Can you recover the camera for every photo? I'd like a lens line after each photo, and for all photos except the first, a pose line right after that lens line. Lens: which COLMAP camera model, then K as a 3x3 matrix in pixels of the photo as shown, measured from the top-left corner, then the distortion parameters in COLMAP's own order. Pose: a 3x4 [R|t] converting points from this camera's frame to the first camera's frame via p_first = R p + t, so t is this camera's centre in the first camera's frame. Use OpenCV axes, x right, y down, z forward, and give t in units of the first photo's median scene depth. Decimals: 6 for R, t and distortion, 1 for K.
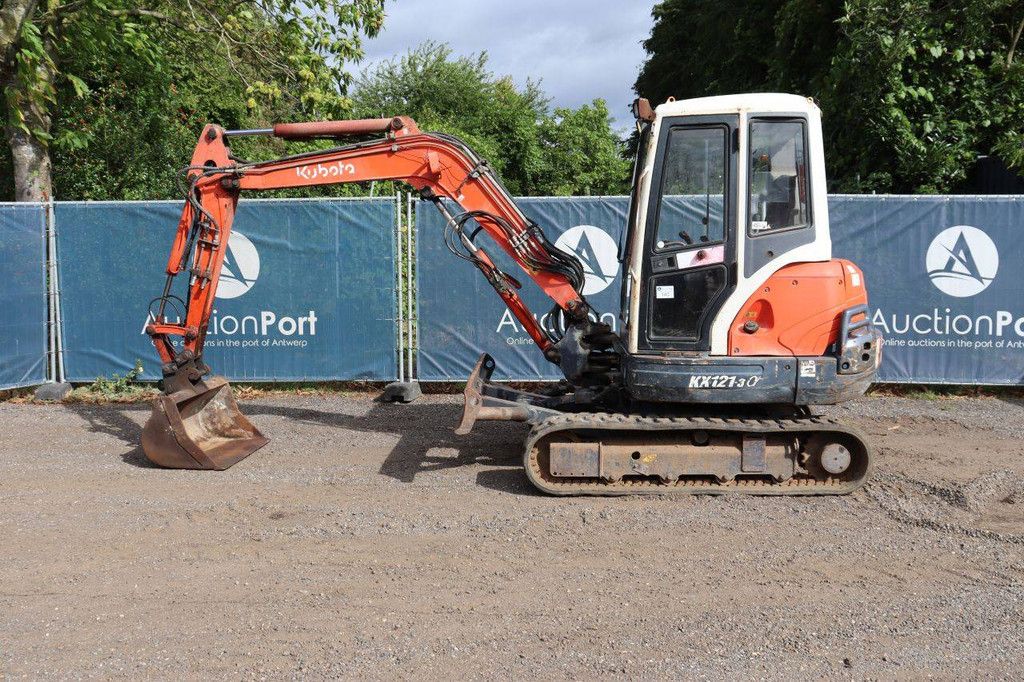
lens RADIAL K [[1010.7, 0, 512.0], [0, 1010.7, 341.0], [0, 0, 1]] dist [-0.116986, 0.179551]
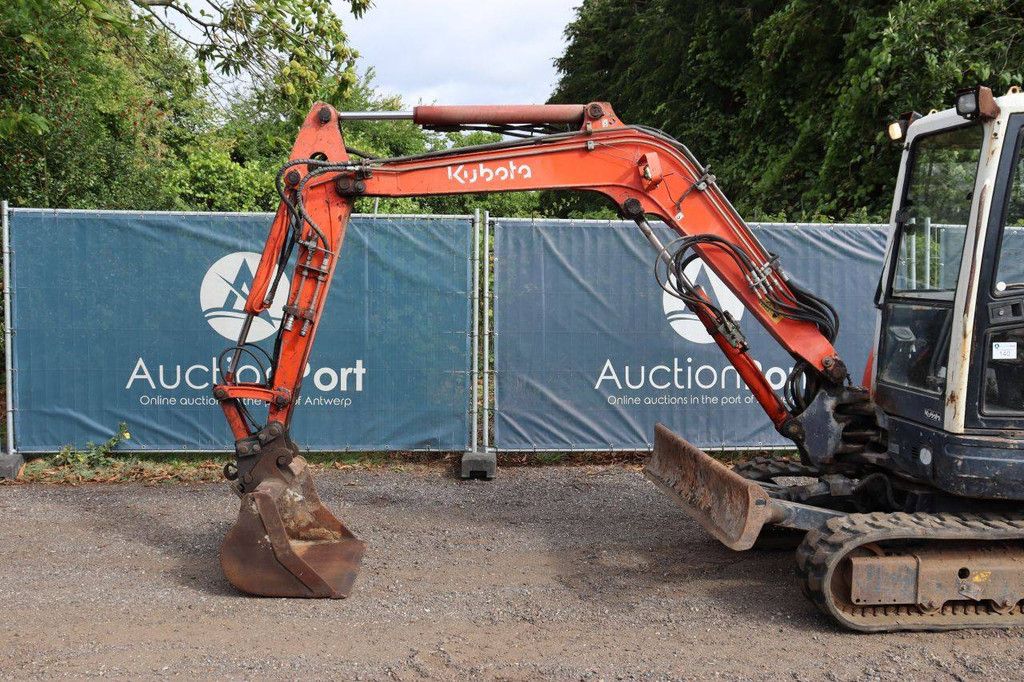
lens RADIAL K [[1059.9, 0, 512.0], [0, 1059.9, 341.0], [0, 0, 1]] dist [-0.089585, 0.167628]
pose [[0.990331, 0.010405, 0.138337, -0.277007], [-0.005585, 0.999365, -0.035187, -0.023582], [-0.138615, 0.034074, 0.989760, 0.258281]]
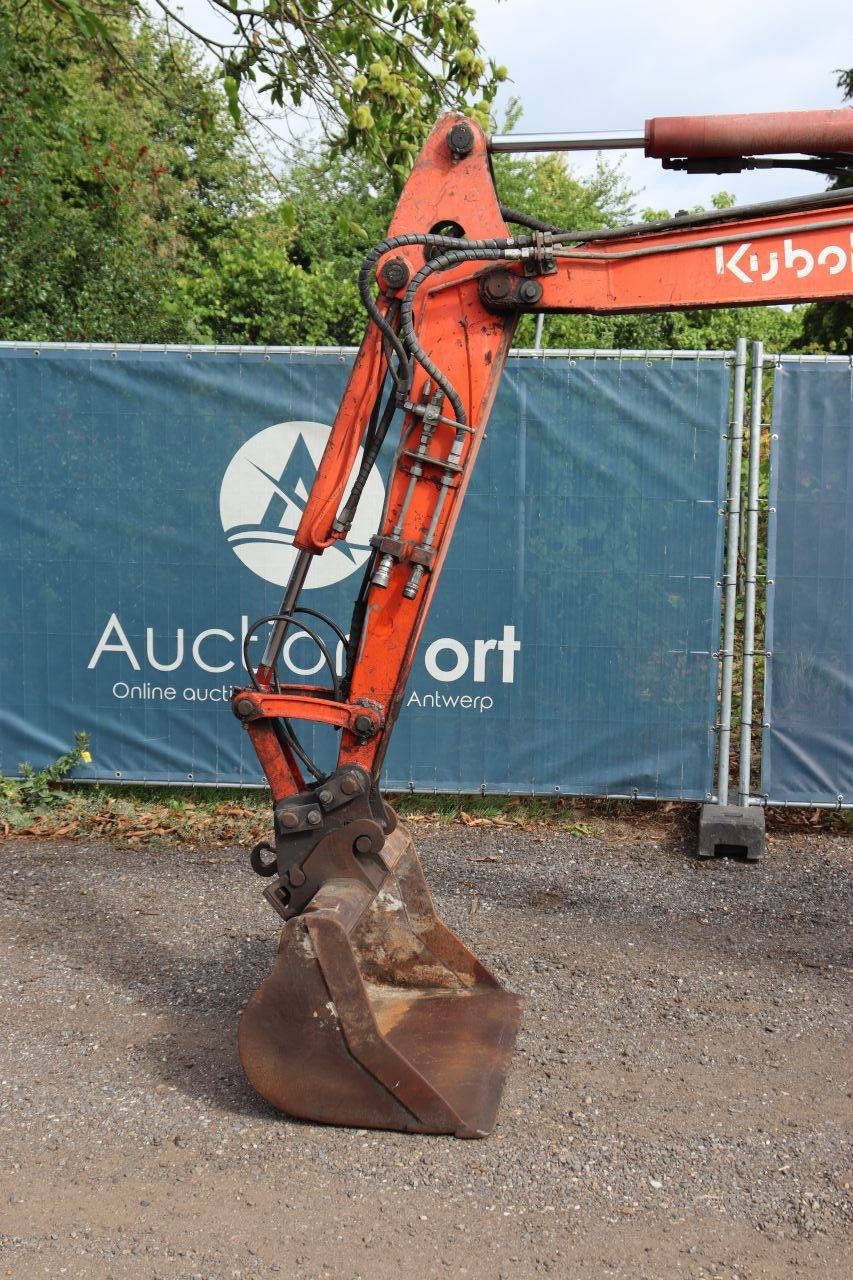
lens RADIAL K [[1716.5, 0, 426.5], [0, 1716.5, 640.0], [0, 0, 1]] dist [0.019371, 0.062466]
pose [[0.998766, 0.029489, -0.039973, -0.290079], [-0.028901, 0.999466, 0.015220, -0.047670], [0.040400, -0.014046, 0.999085, 0.421497]]
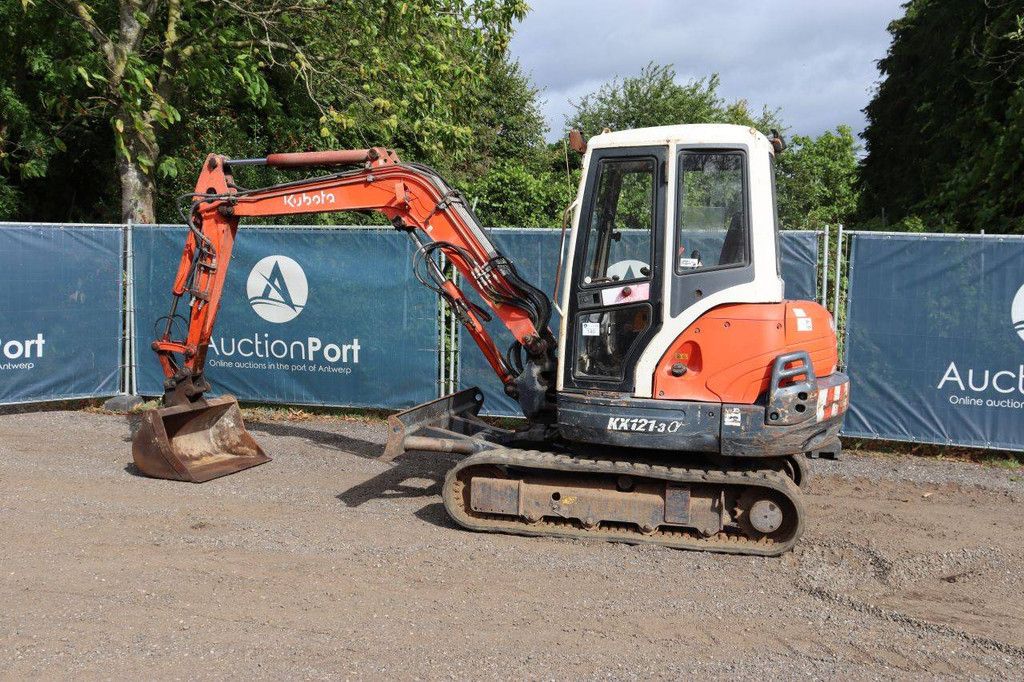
lens RADIAL K [[1085.0, 0, 512.0], [0, 1085.0, 341.0], [0, 0, 1]] dist [-0.059416, 0.022697]
pose [[0.971648, 0.043406, -0.232412, 0.285233], [-0.052289, 0.998113, -0.032196, 0.000315], [0.230576, 0.043436, 0.972084, -0.026676]]
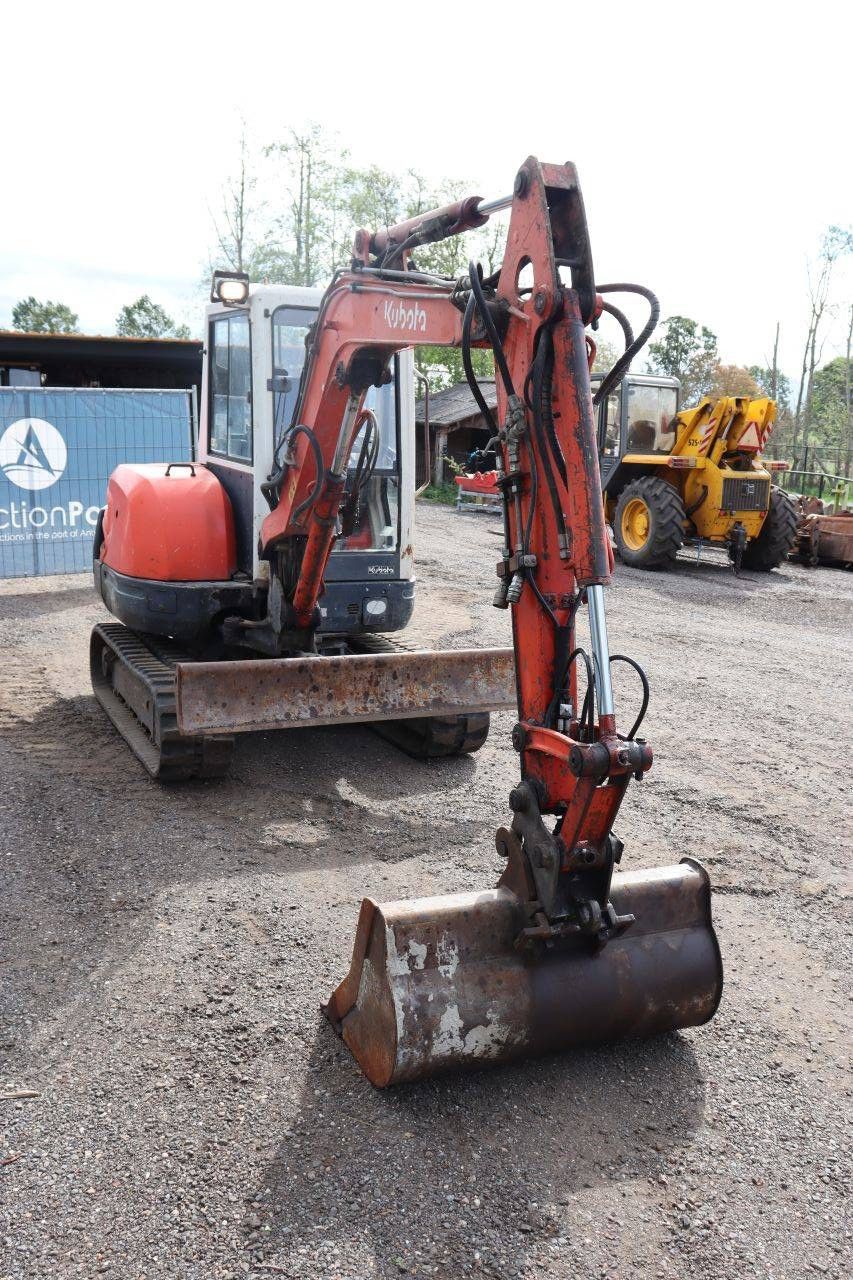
lens RADIAL K [[1117.8, 0, 426.5], [0, 1117.8, 640.0], [0, 0, 1]] dist [-0.152073, 0.147902]
pose [[-0.450880, -0.177379, 0.874782, -0.679738], [0.062060, 0.971454, 0.228967, -0.143533], [-0.890424, 0.157526, -0.427001, 1.274759]]
